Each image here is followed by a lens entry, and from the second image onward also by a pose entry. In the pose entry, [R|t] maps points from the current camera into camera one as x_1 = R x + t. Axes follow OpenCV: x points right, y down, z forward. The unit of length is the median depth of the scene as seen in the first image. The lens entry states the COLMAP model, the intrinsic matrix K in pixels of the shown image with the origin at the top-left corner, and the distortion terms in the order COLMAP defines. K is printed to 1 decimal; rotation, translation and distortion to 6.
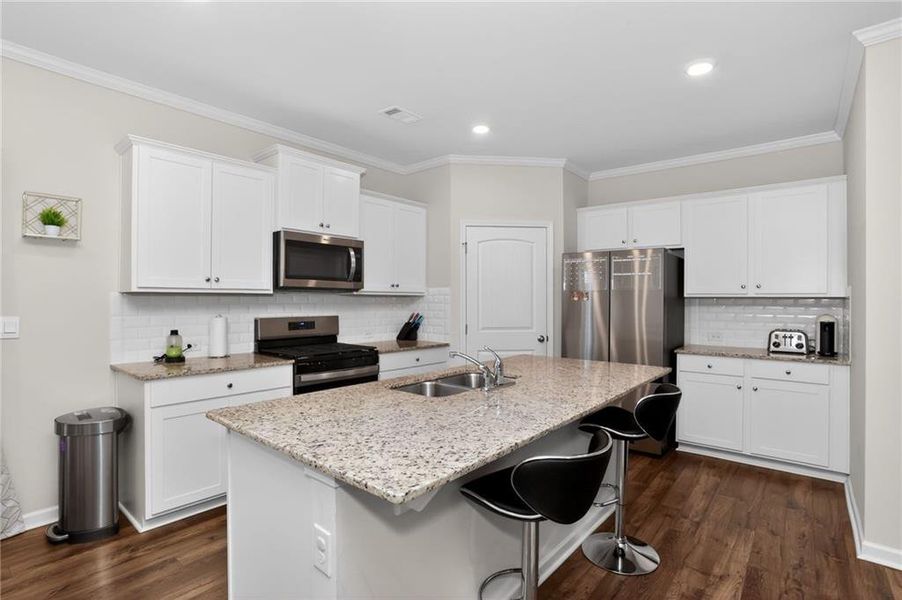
lens RADIAL K [[448.5, 0, 442.4], [0, 448.5, 296.0], [0, 0, 1]] dist [-0.056606, 0.014742]
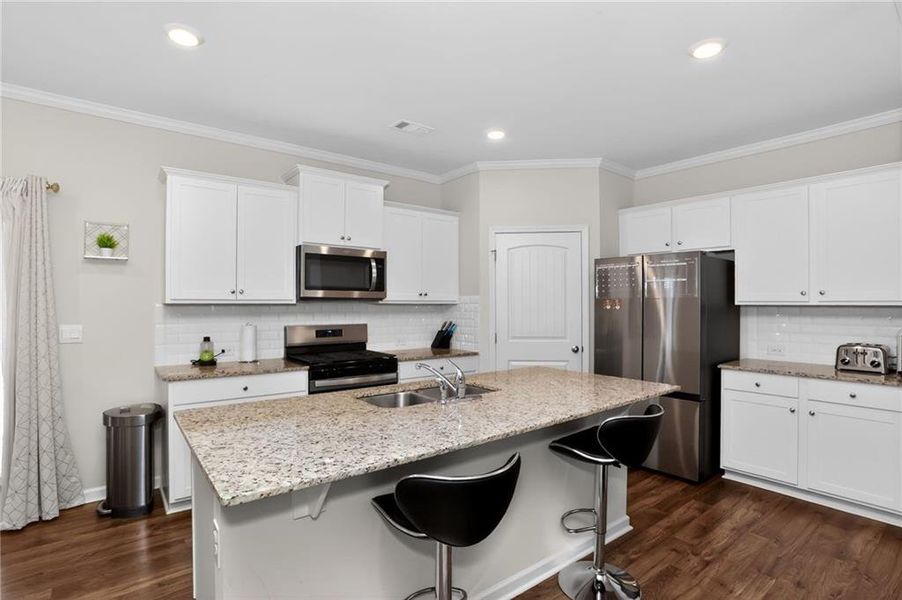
lens RADIAL K [[448.5, 0, 438.6], [0, 448.5, 300.2], [0, 0, 1]] dist [-0.056606, 0.014742]
pose [[0.977531, -0.005288, -0.210724, 0.181823], [0.004595, 0.999982, -0.003778, -0.008326], [0.210740, 0.002725, 0.977538, 0.017549]]
